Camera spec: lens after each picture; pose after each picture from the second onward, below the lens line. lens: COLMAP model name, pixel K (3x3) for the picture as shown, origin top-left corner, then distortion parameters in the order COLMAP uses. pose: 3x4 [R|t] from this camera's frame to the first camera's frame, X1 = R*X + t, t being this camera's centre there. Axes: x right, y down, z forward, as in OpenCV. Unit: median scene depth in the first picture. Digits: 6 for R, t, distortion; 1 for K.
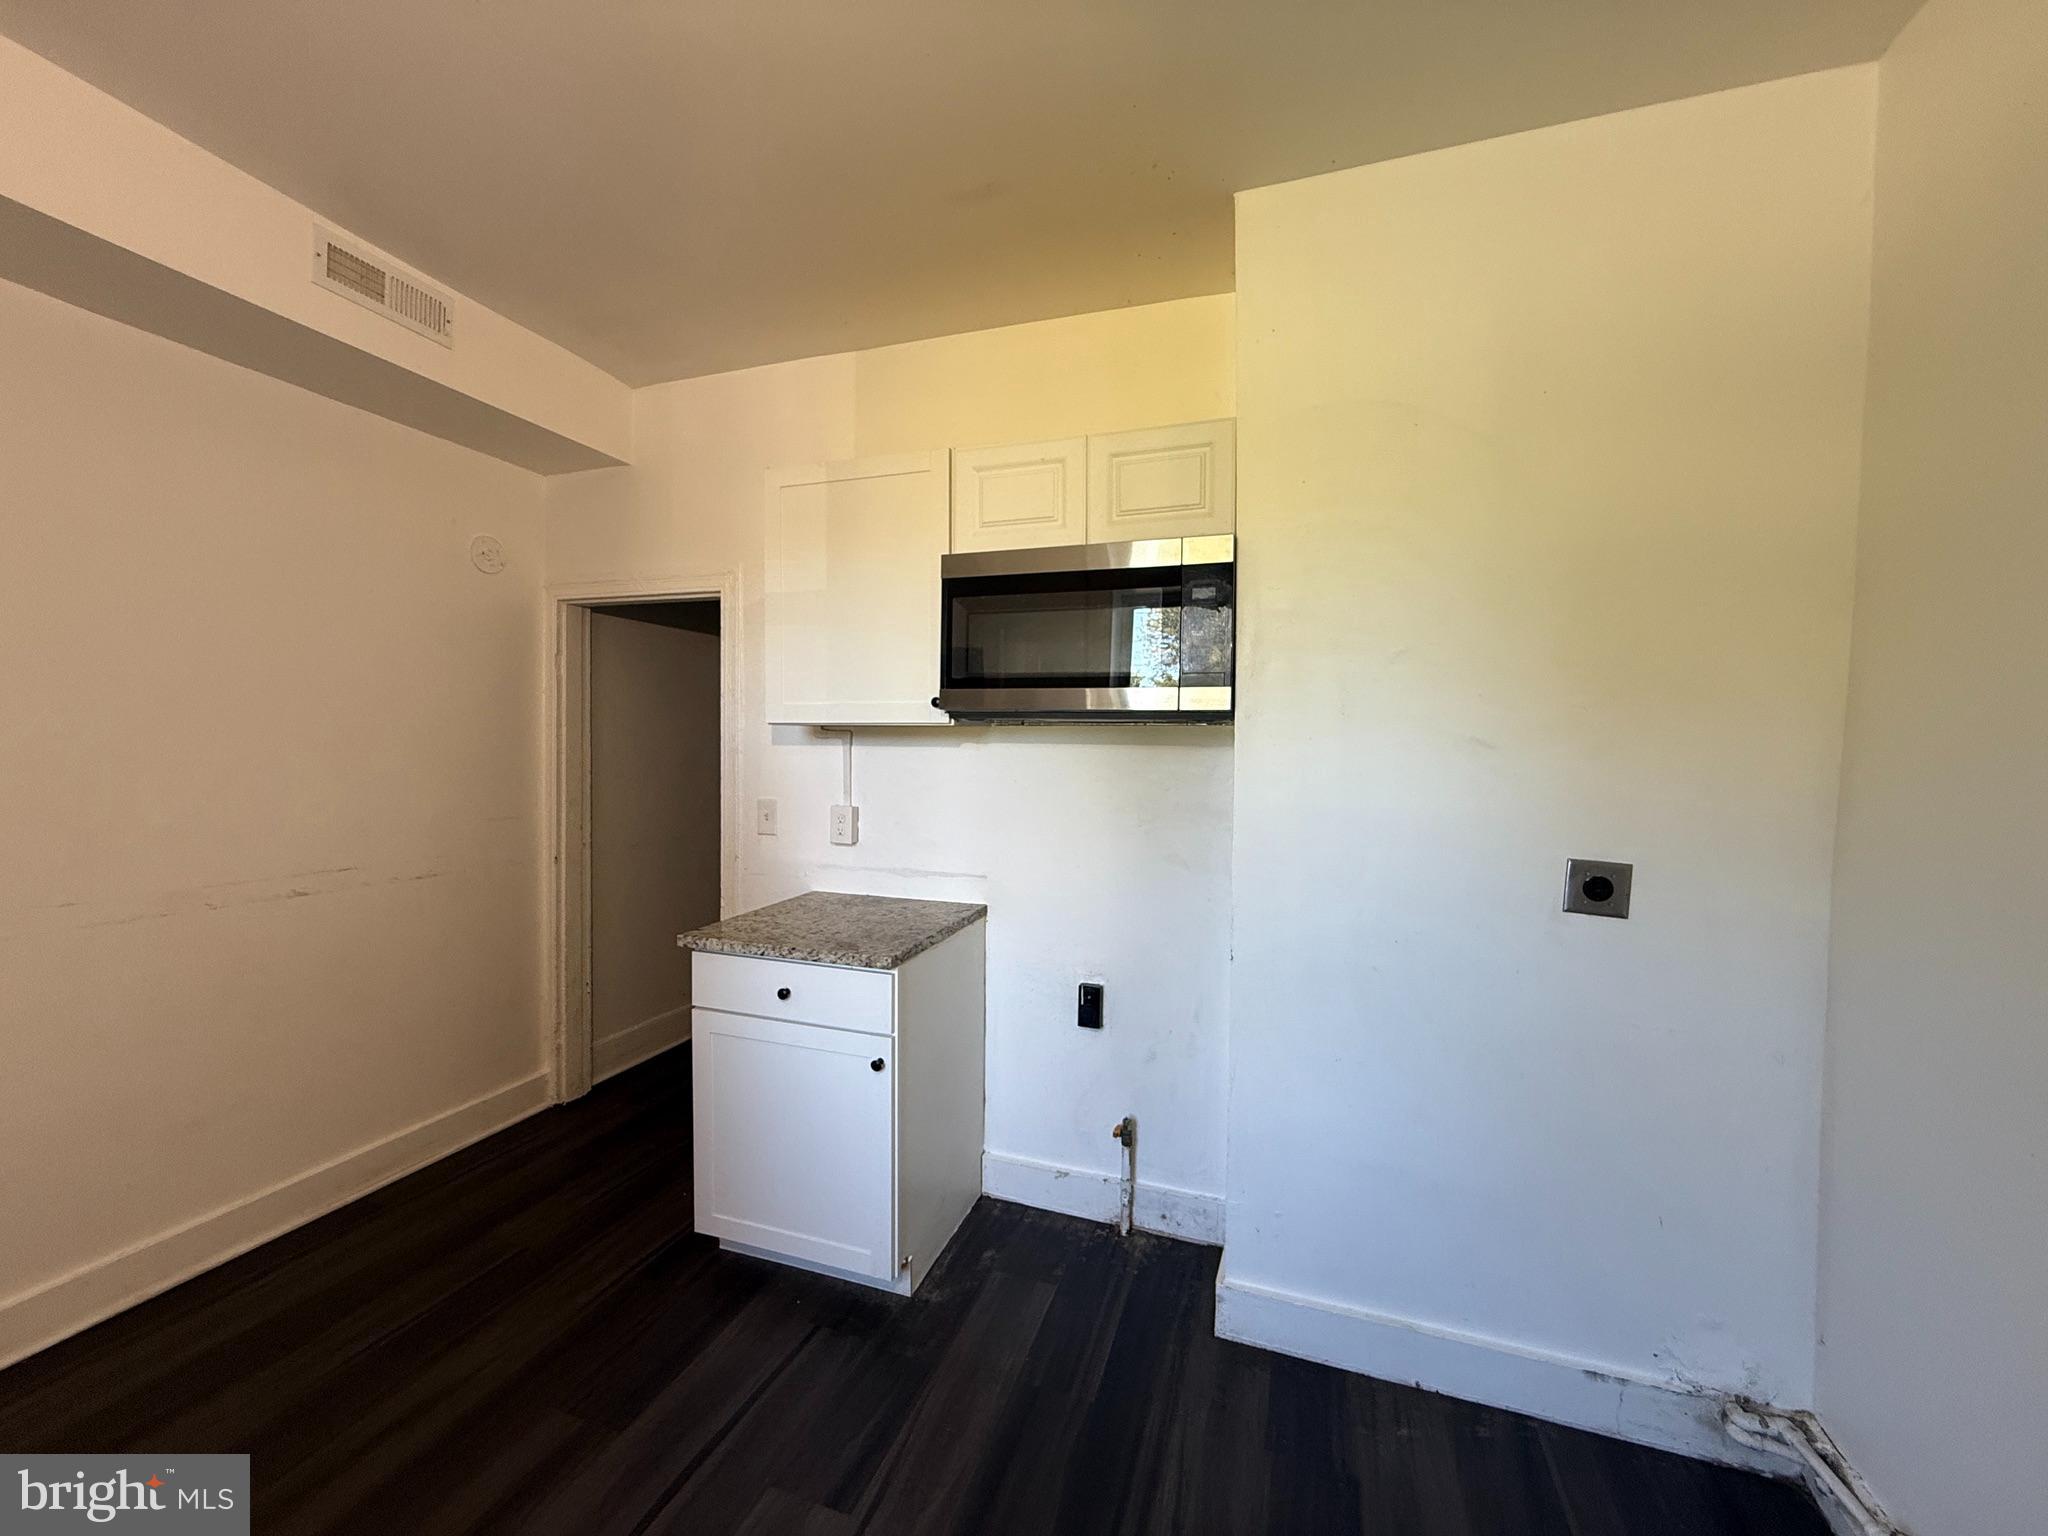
lens RADIAL K [[822.2, 0, 1027.1], [0, 822.2, 767.8], [0, 0, 1]] dist [-0.000870, 0.000707]
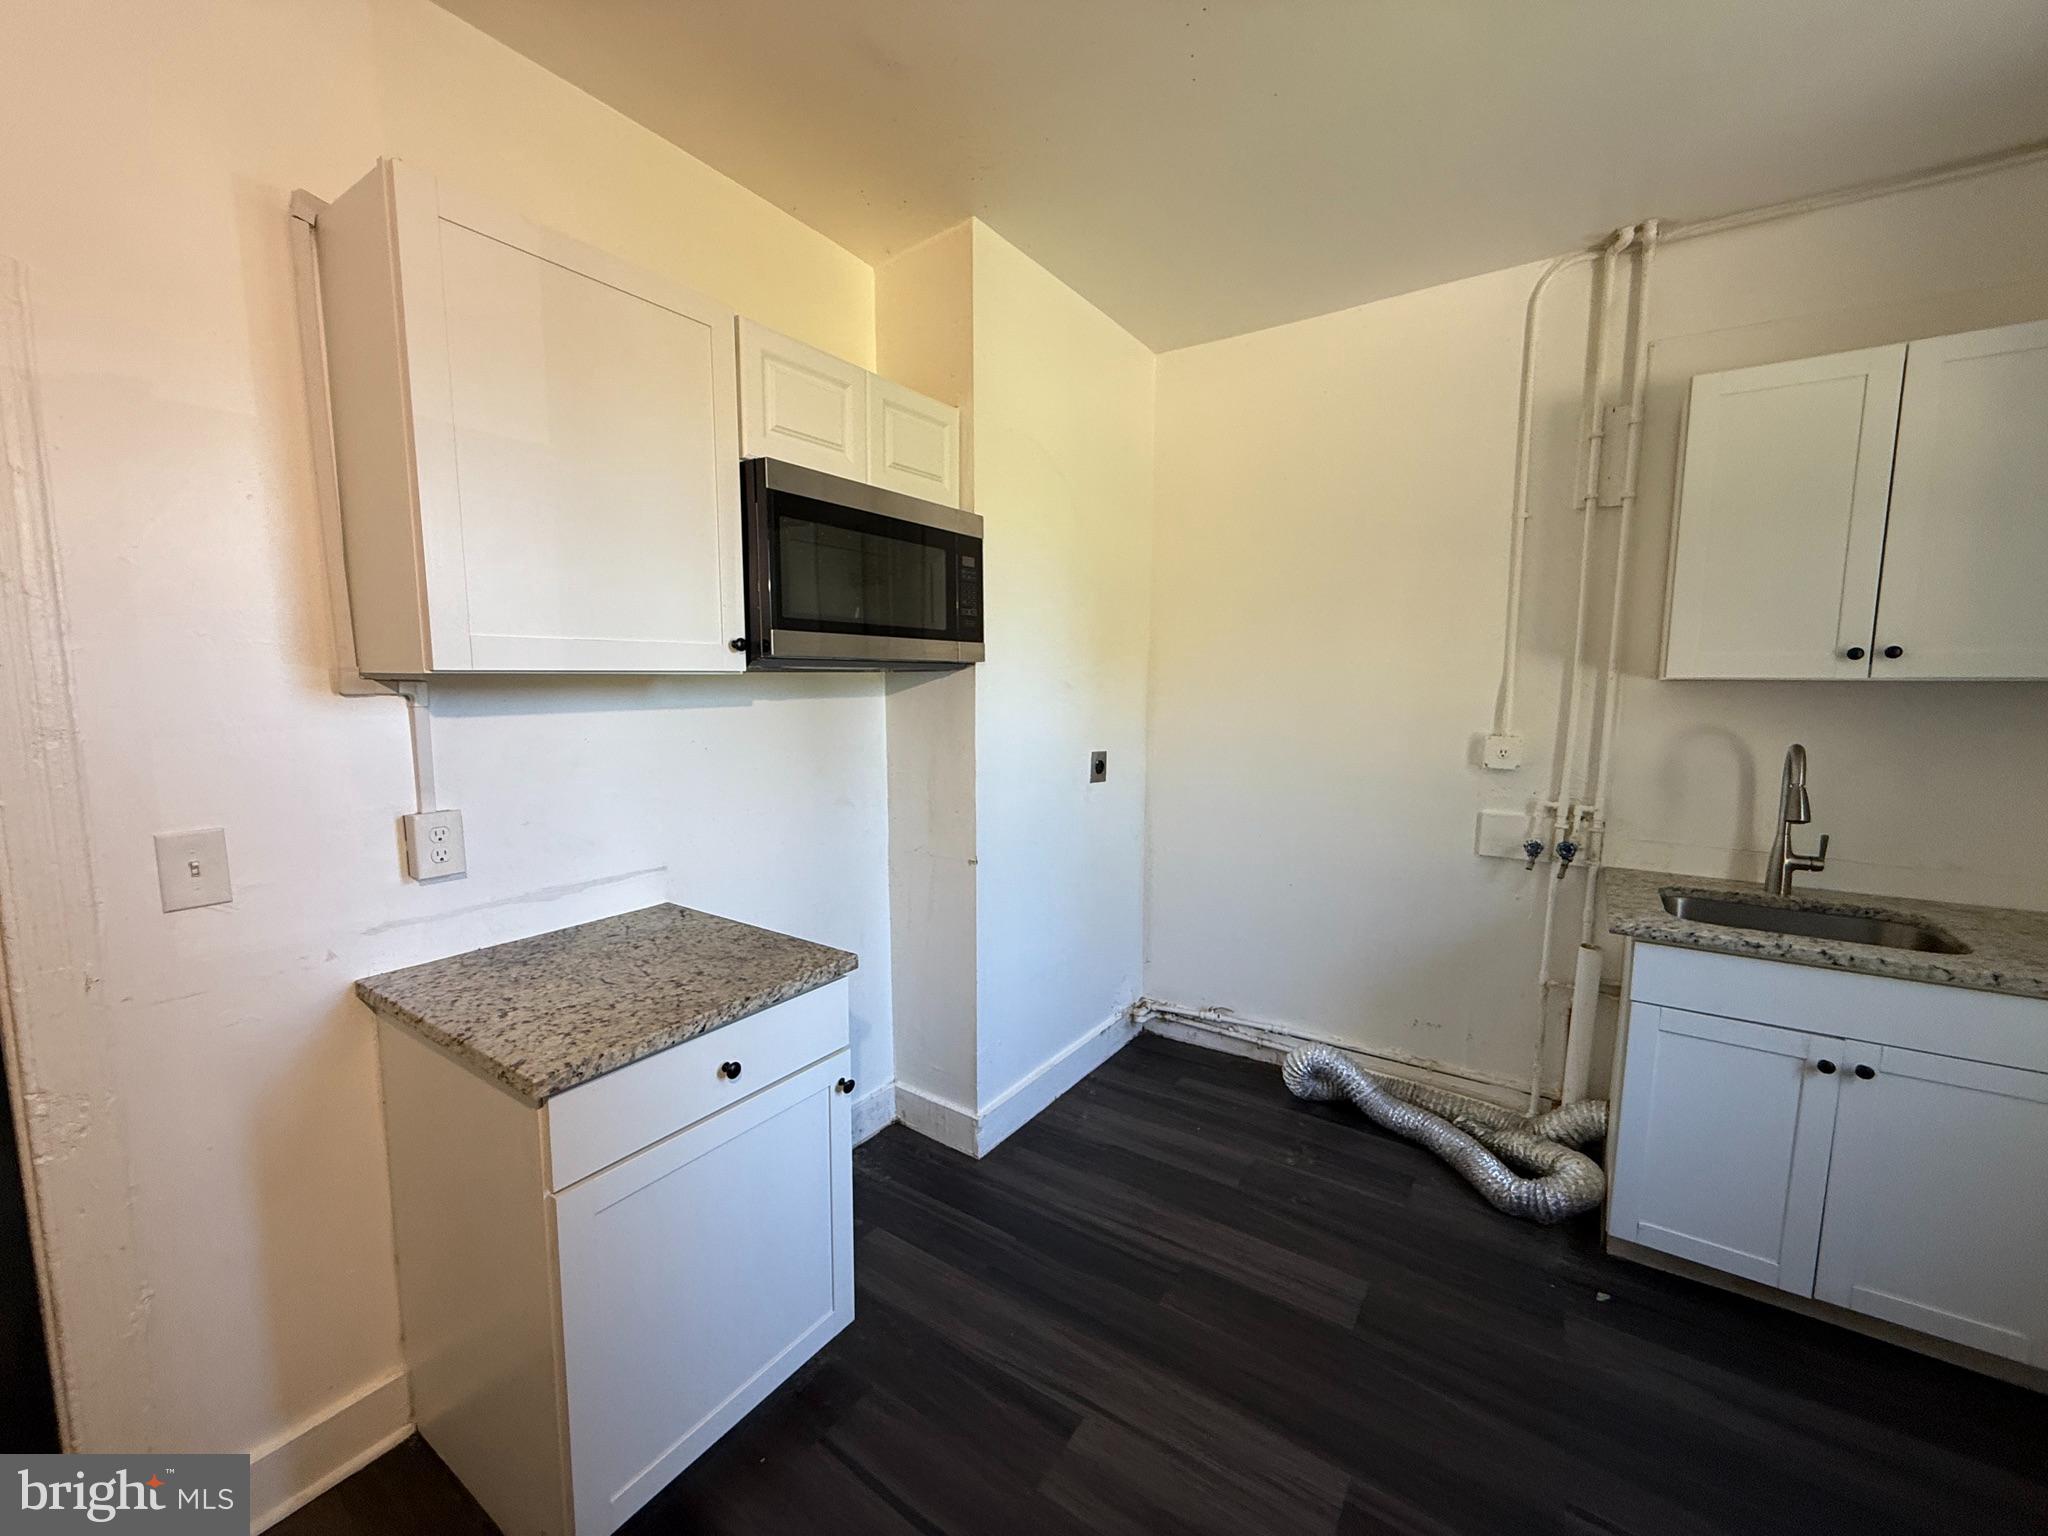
lens RADIAL K [[822.2, 0, 1021.1], [0, 822.2, 767.6], [0, 0, 1]] dist [-0.000870, 0.000707]
pose [[0.254004, -0.115197, 0.960319, -0.894141], [0.036265, 0.993318, 0.109564, -0.043652], [-0.966523, 0.006996, 0.256484, 0.608261]]
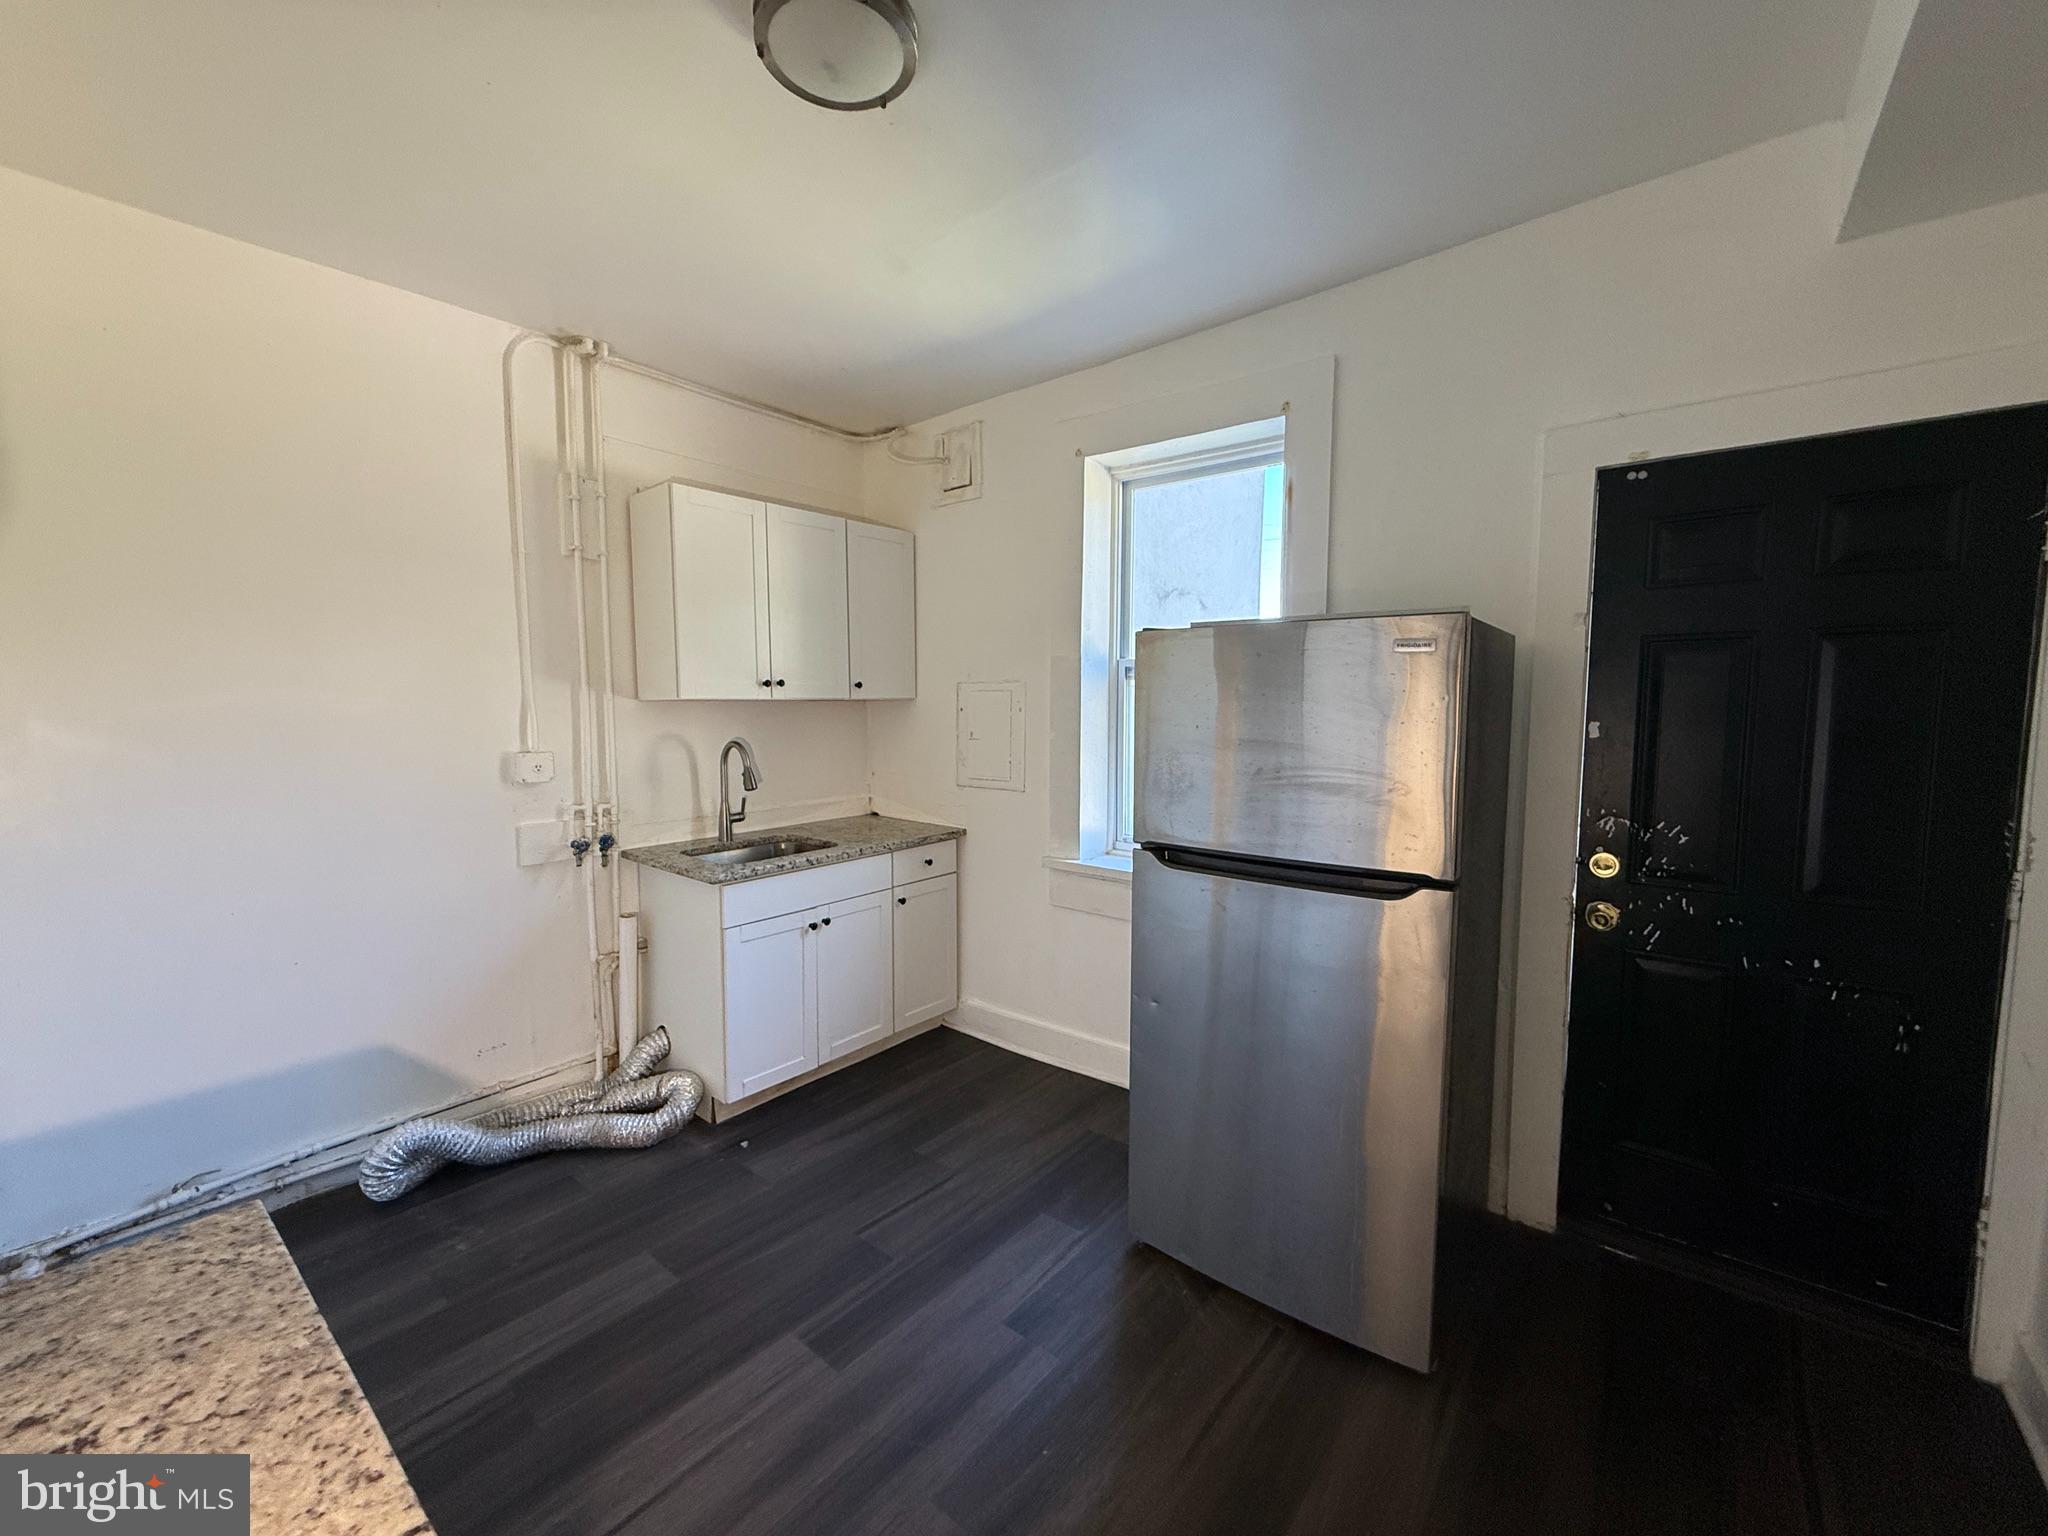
lens RADIAL K [[822.2, 0, 1019.8], [0, 822.2, 767.1], [0, 0, 1]] dist [-0.000870, 0.000707]
pose [[-0.943268, -0.035832, 0.330094, -0.702250], [0.004506, 0.992687, 0.120634, -0.064011], [-0.332003, 0.115277, -0.936208, 1.246126]]
